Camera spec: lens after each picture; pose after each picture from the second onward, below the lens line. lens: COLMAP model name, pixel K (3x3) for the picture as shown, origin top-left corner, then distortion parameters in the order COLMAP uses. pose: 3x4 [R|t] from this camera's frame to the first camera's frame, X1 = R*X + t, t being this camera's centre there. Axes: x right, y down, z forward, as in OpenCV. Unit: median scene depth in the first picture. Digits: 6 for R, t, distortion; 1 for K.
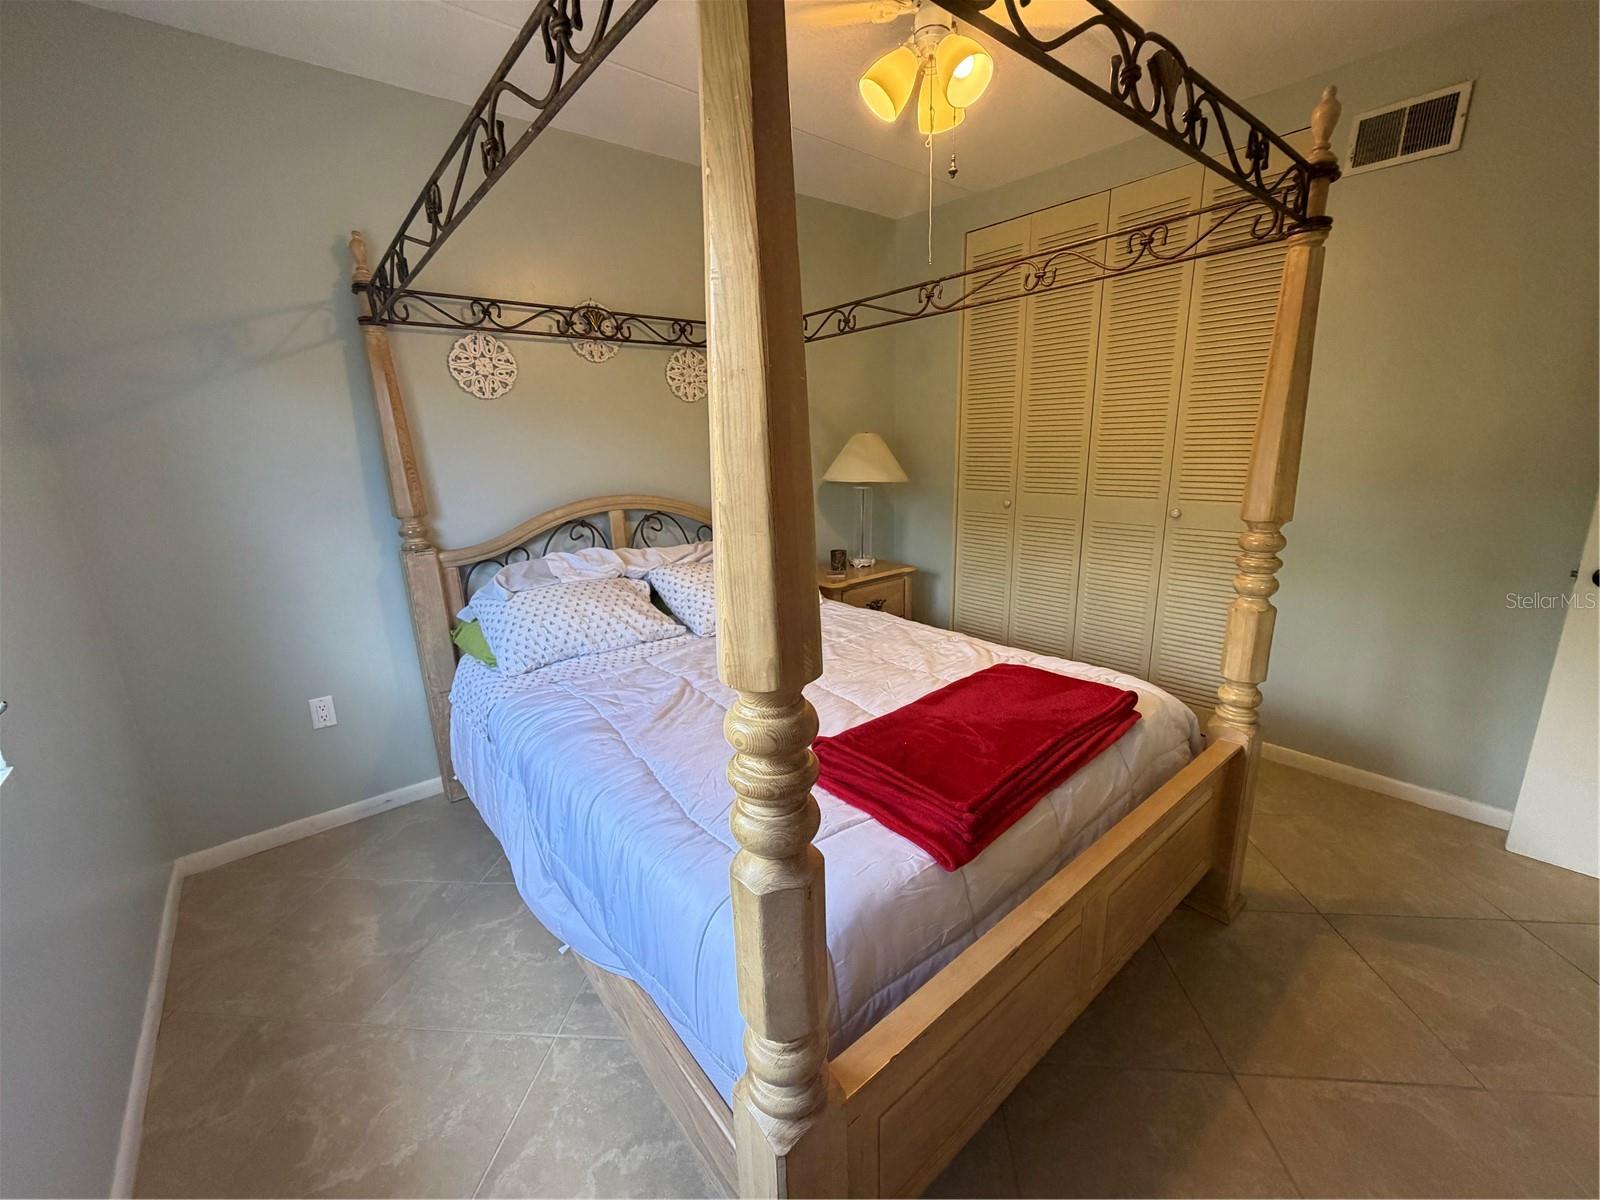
lens RADIAL K [[636.3, 0, 795.3], [0, 636.3, 600.8], [0, 0, 1]] dist [-0.000212, 0.000460]
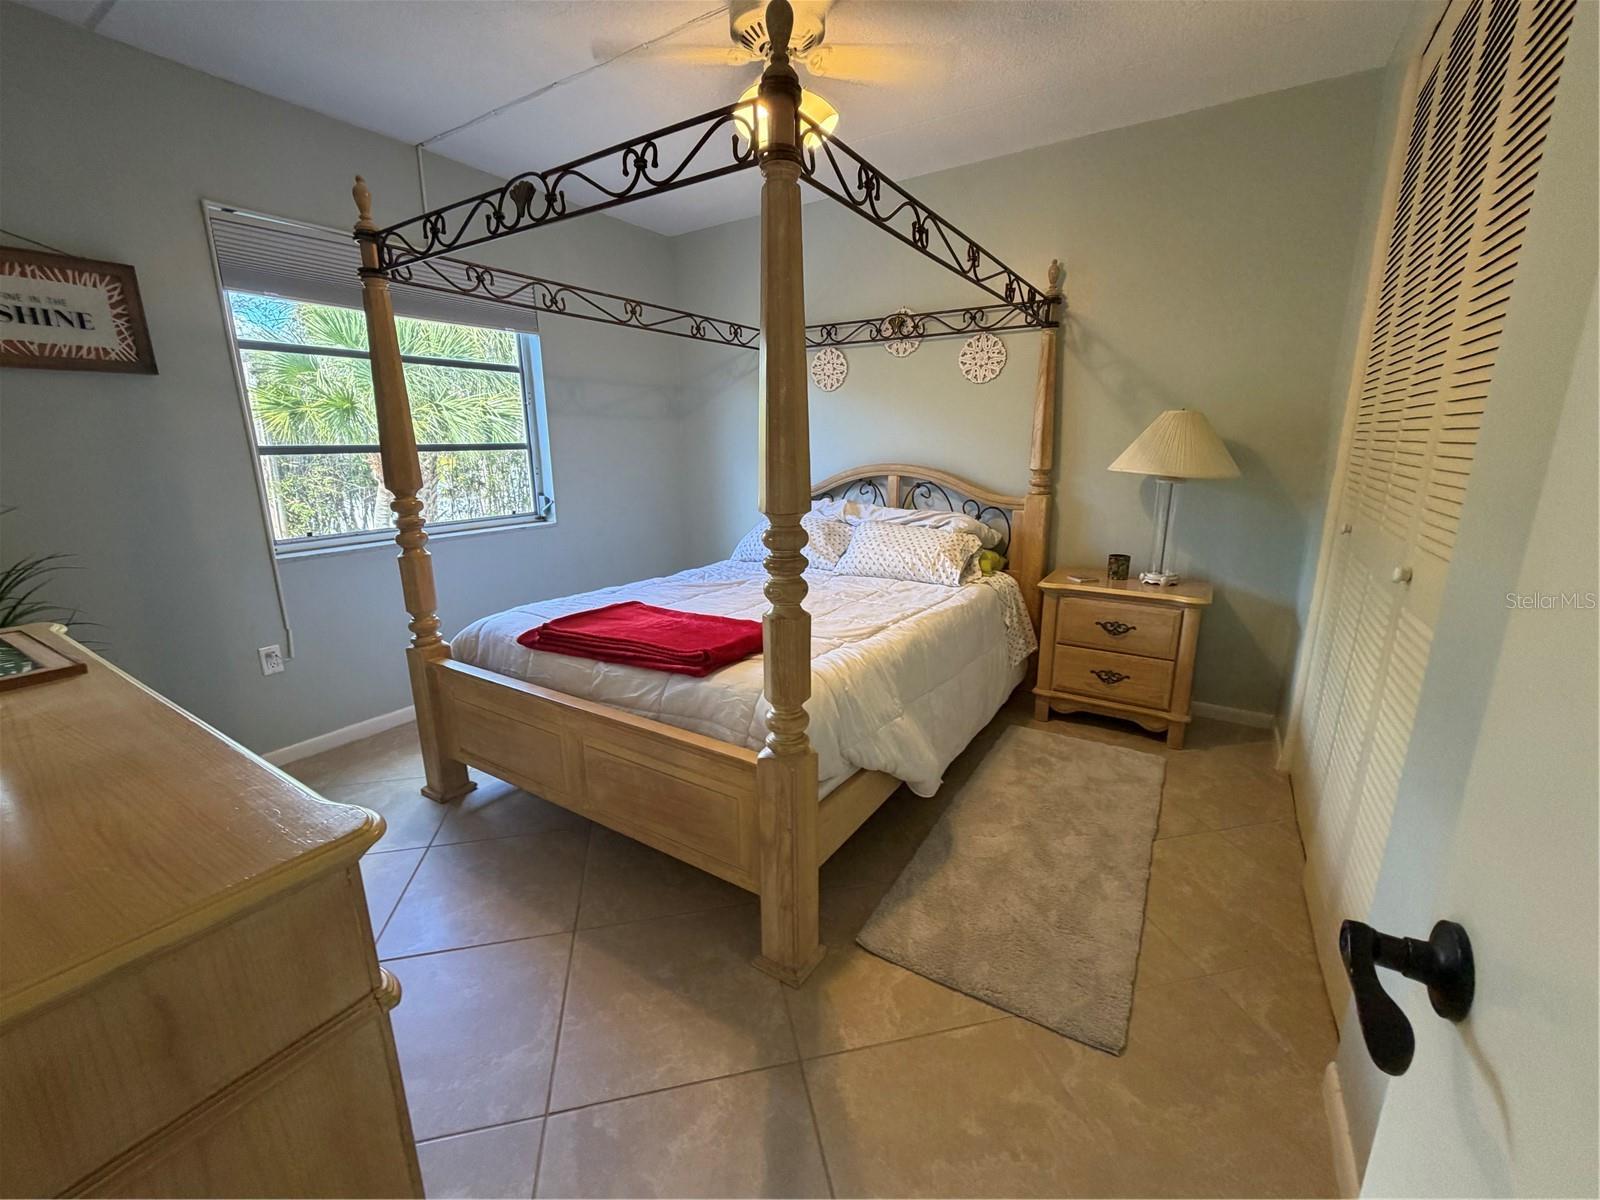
lens RADIAL K [[636.3, 0, 795.3], [0, 636.3, 600.8], [0, 0, 1]] dist [-0.000212, 0.000460]
pose [[0.310140, 0.258125, -0.914978, 0.902445], [-0.235810, 0.953245, 0.188991, -0.102434], [0.920981, 0.157148, 0.356508, 0.430333]]
